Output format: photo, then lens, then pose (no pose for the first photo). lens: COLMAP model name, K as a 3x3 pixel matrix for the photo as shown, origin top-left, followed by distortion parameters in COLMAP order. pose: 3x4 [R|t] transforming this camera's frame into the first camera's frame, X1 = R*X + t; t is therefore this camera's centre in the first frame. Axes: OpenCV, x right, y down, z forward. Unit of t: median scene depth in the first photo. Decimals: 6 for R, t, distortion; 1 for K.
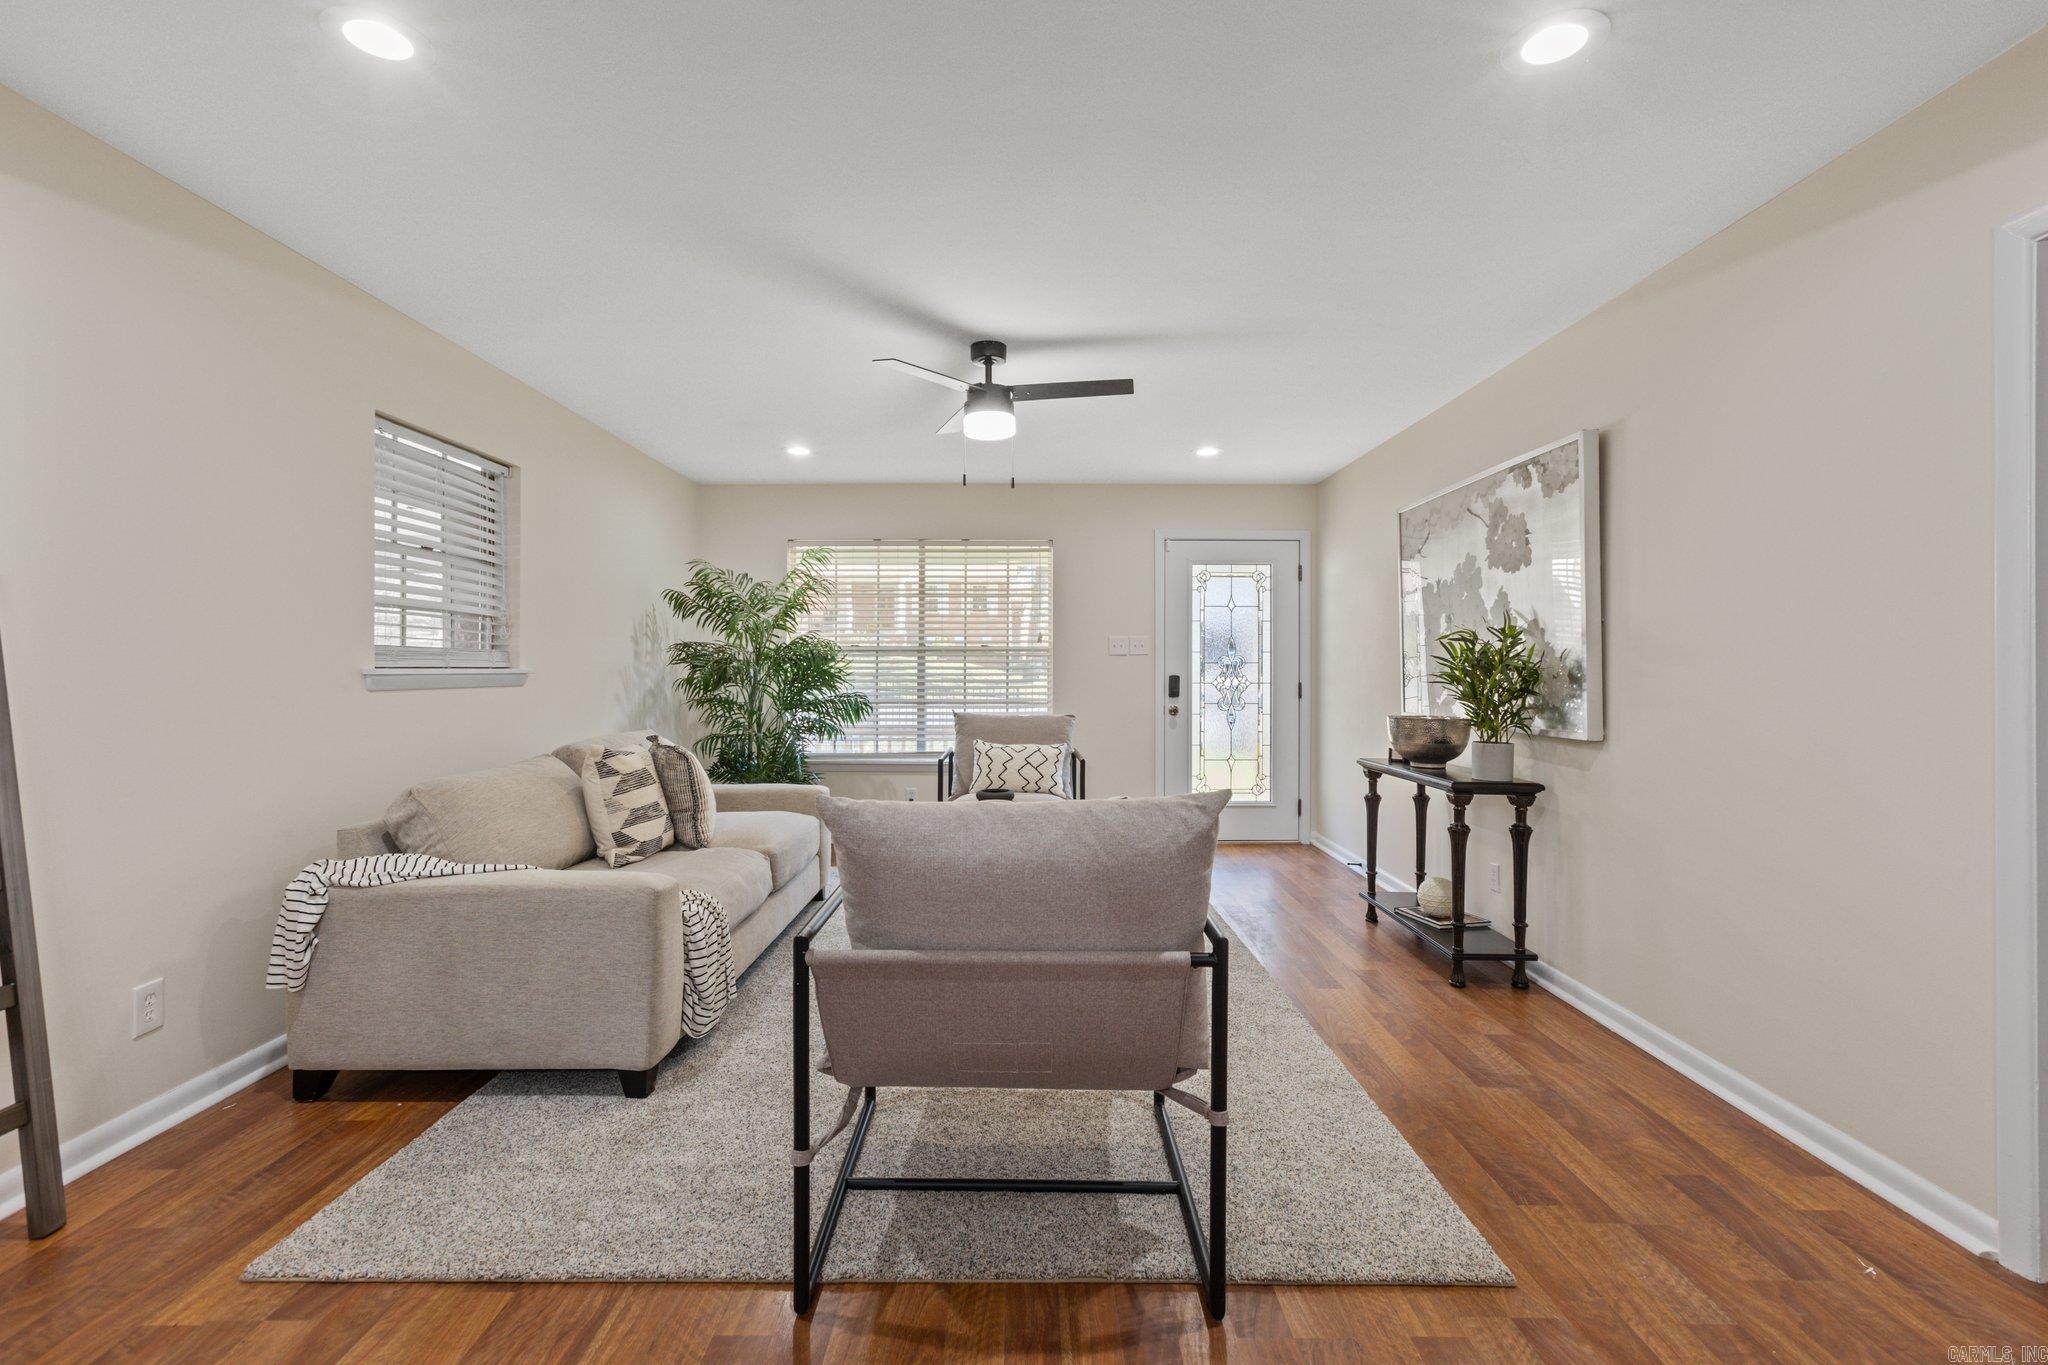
lens RADIAL K [[911.7, 0, 1022.9], [0, 911.7, 674.1], [0, 0, 1]] dist [-0.000909, -0.000360]
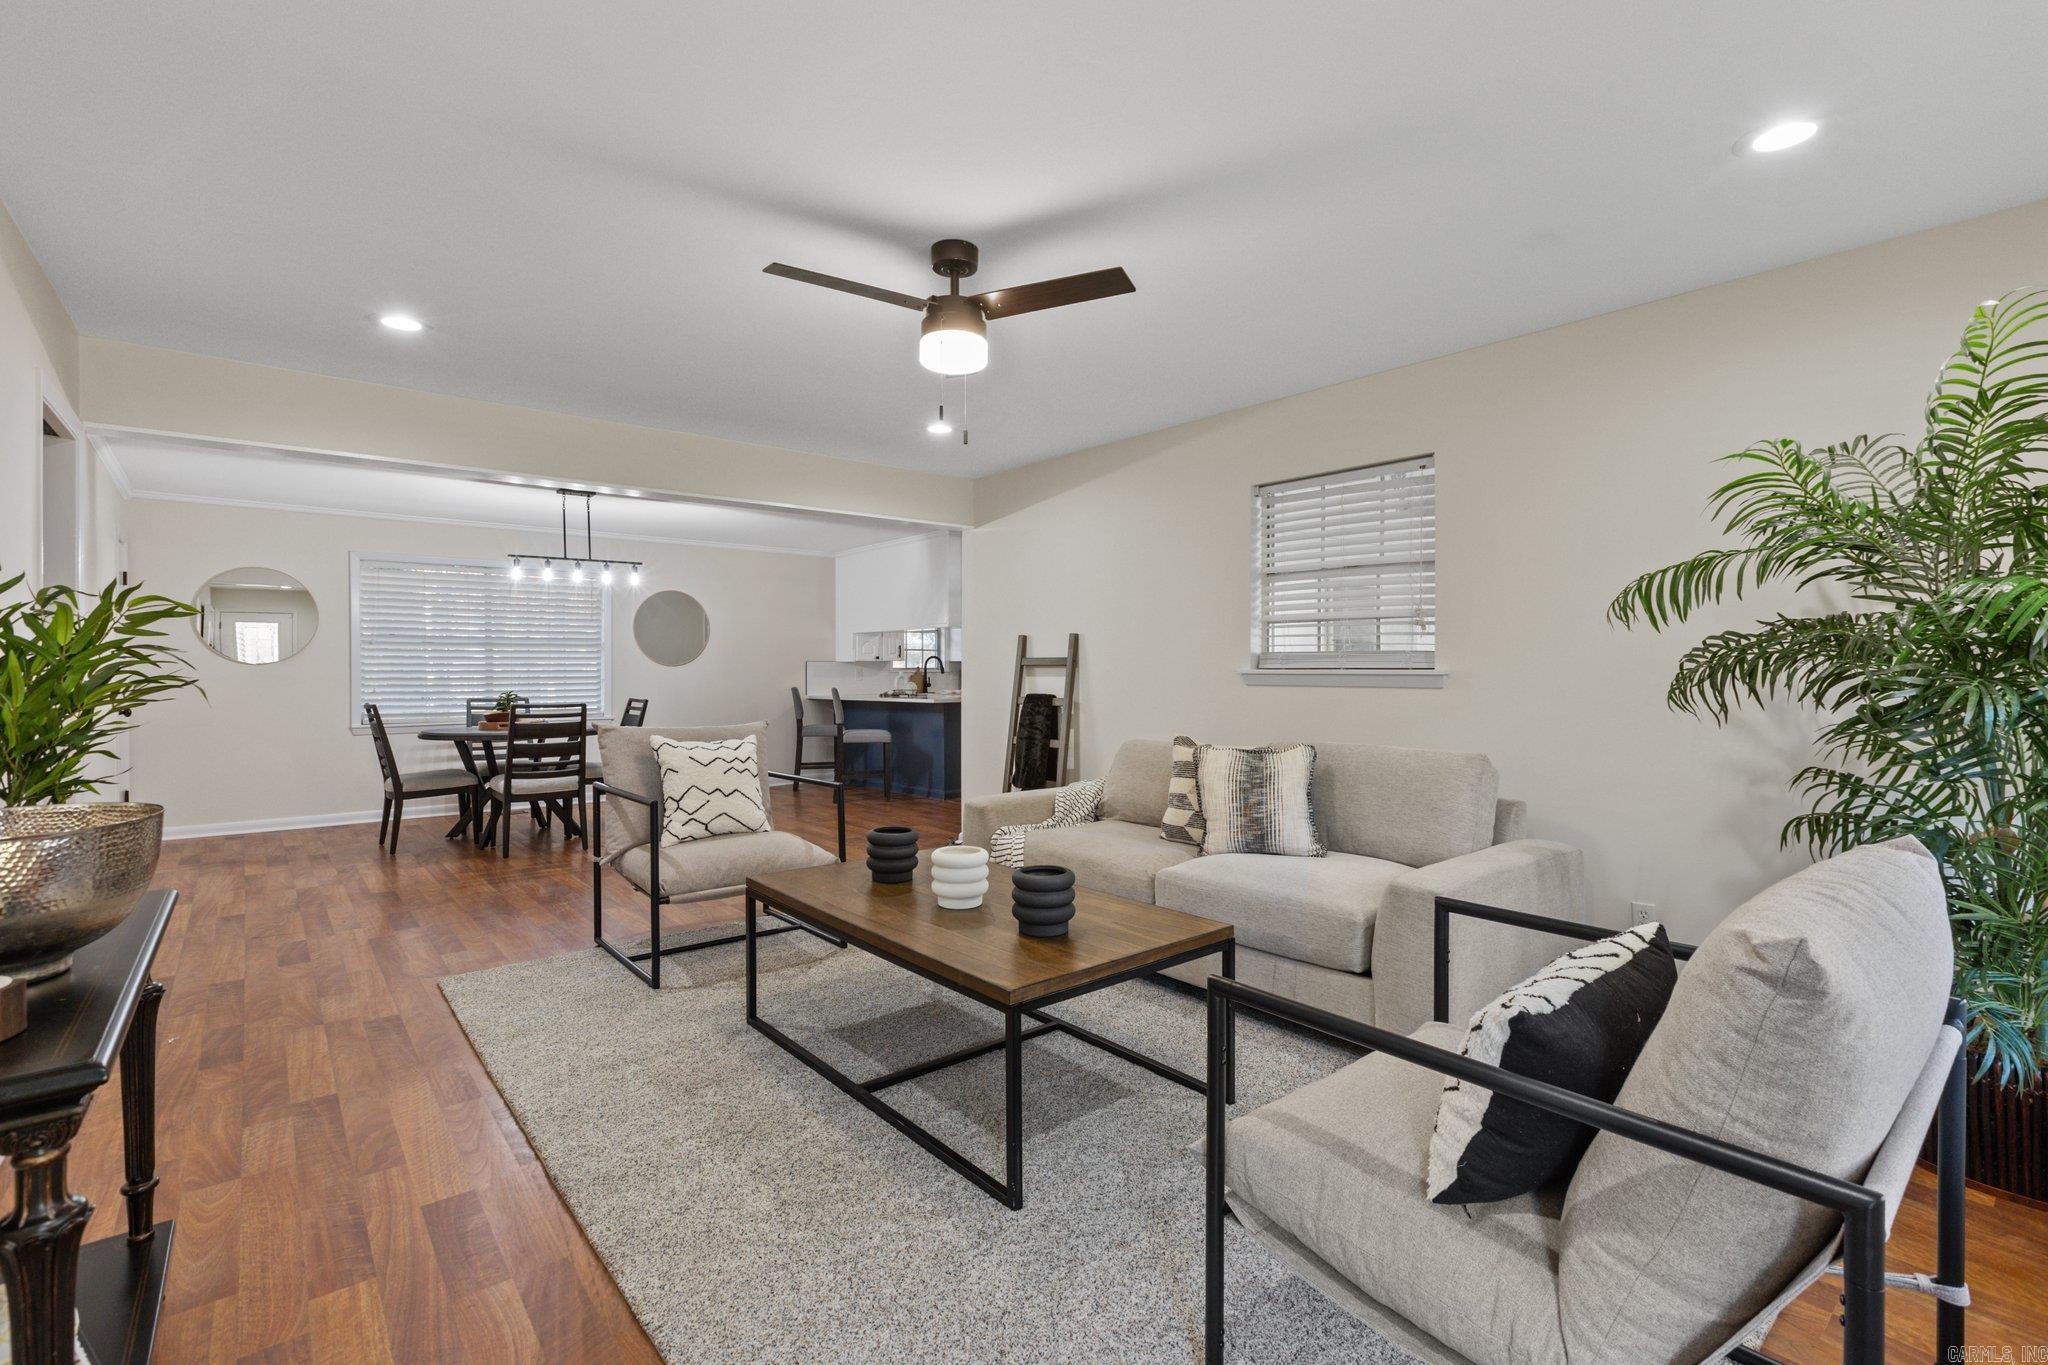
lens RADIAL K [[949.1, 0, 1082.2], [0, 949.1, 666.8], [0, 0, 1]] dist [0.000570, 0.000054]
pose [[-0.739434, 0.003264, -0.673221, 0.493761], [-0.000718, 0.999984, 0.005637, -0.019667], [0.673229, 0.004652, -0.739420, 1.925870]]
